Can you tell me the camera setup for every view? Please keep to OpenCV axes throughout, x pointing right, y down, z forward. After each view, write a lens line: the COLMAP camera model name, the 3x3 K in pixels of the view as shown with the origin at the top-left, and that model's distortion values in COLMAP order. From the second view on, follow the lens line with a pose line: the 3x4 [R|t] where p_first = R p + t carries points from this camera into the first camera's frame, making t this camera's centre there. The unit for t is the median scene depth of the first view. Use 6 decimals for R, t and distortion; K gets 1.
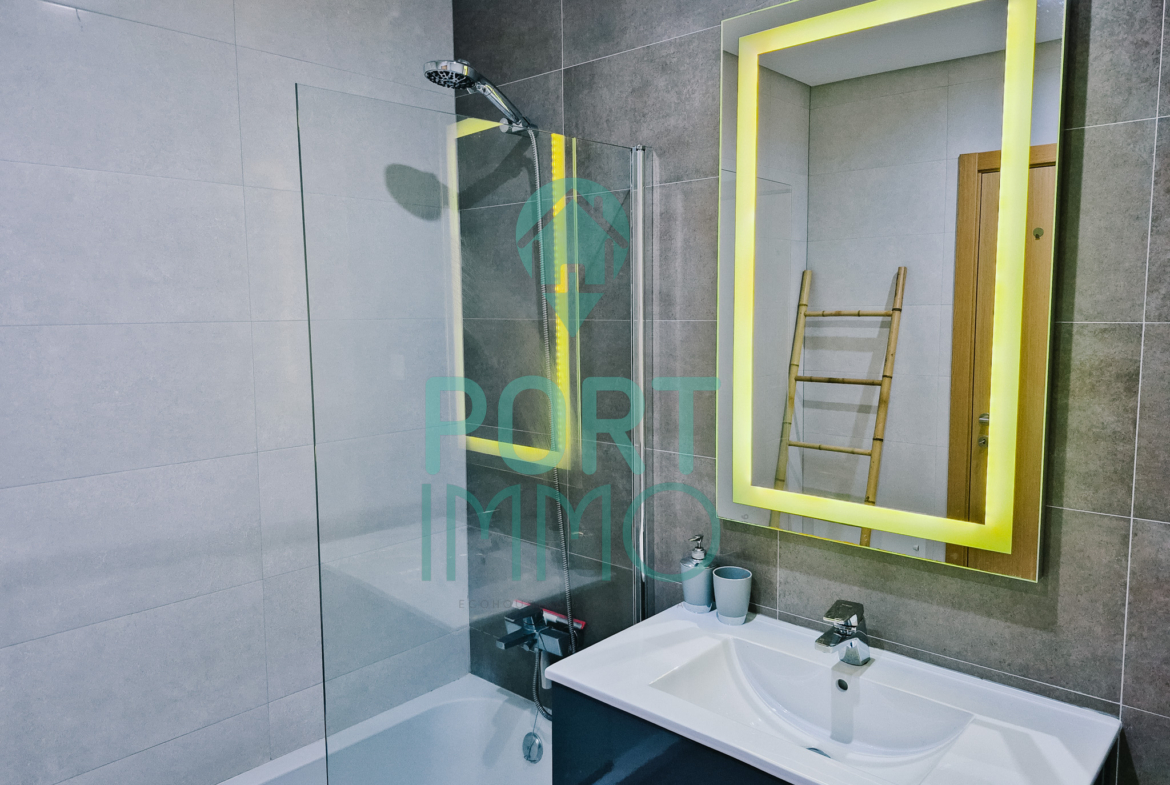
lens RADIAL K [[801.8, 0, 582.2], [0, 801.8, 386.3], [0, 0, 1]] dist [0.063908, -0.067381]
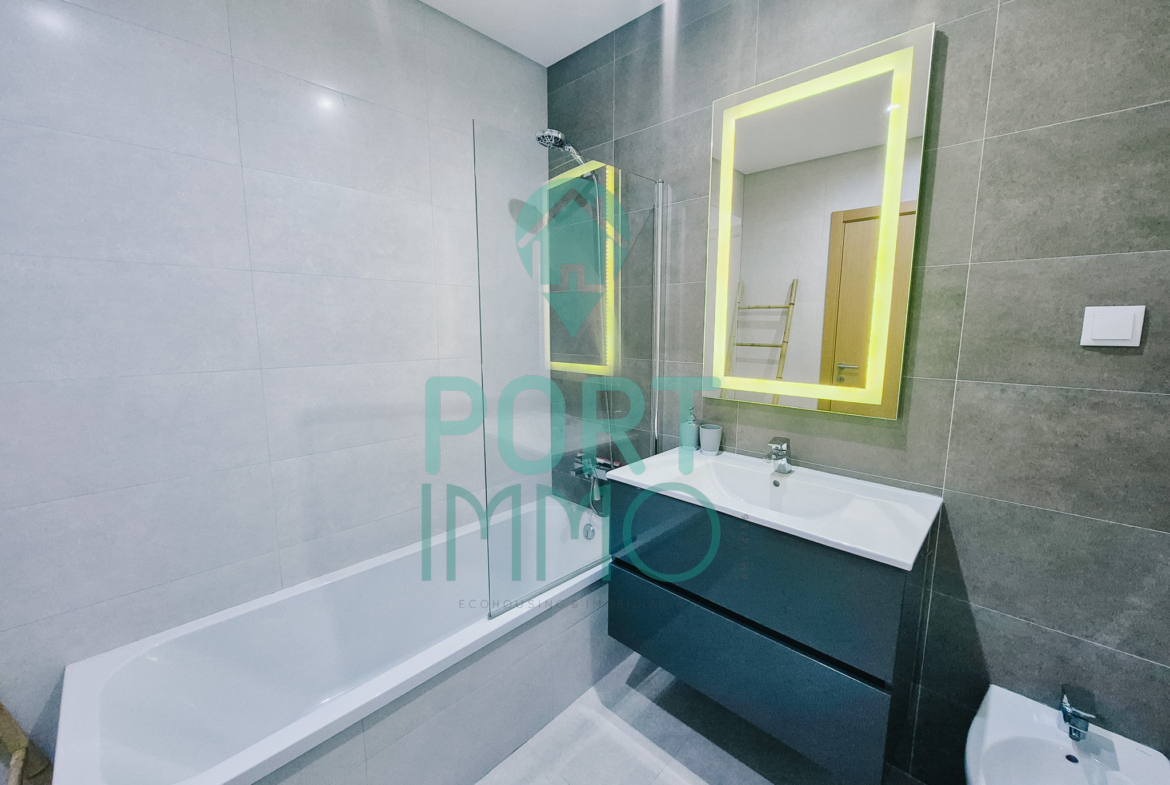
lens RADIAL K [[450.3, 0, 586.9], [0, 450.3, 387.1], [0, 0, 1]] dist [-0.007067, 0.000273]
pose [[0.999621, 0.014433, -0.023425, -0.056254], [-0.013487, 0.999106, 0.040076, 0.103927], [0.023982, -0.039745, 0.998922, 0.025463]]
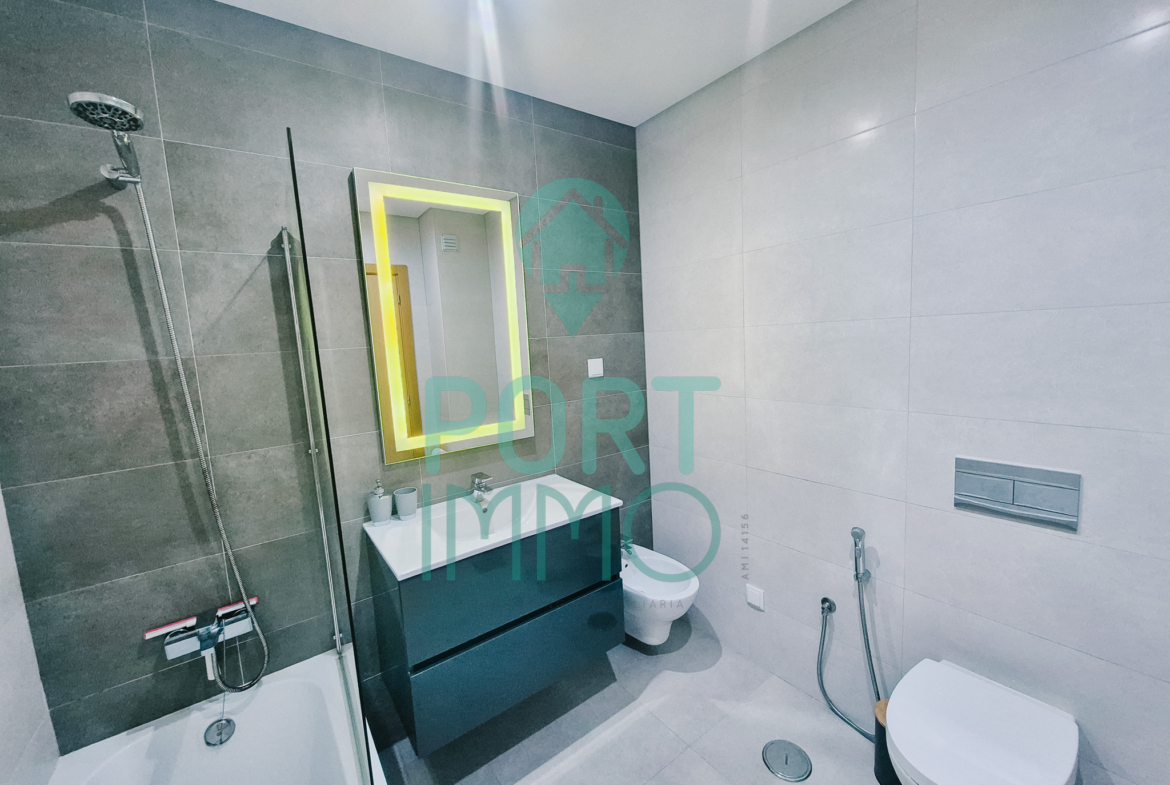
lens RADIAL K [[450.3, 0, 587.3], [0, 450.3, 385.0], [0, 0, 1]] dist [-0.007067, 0.000273]
pose [[0.205921, -0.112634, 0.972065, -0.607924], [0.145302, 0.985862, 0.083452, -0.016849], [-0.967721, 0.124058, 0.219375, 0.355874]]
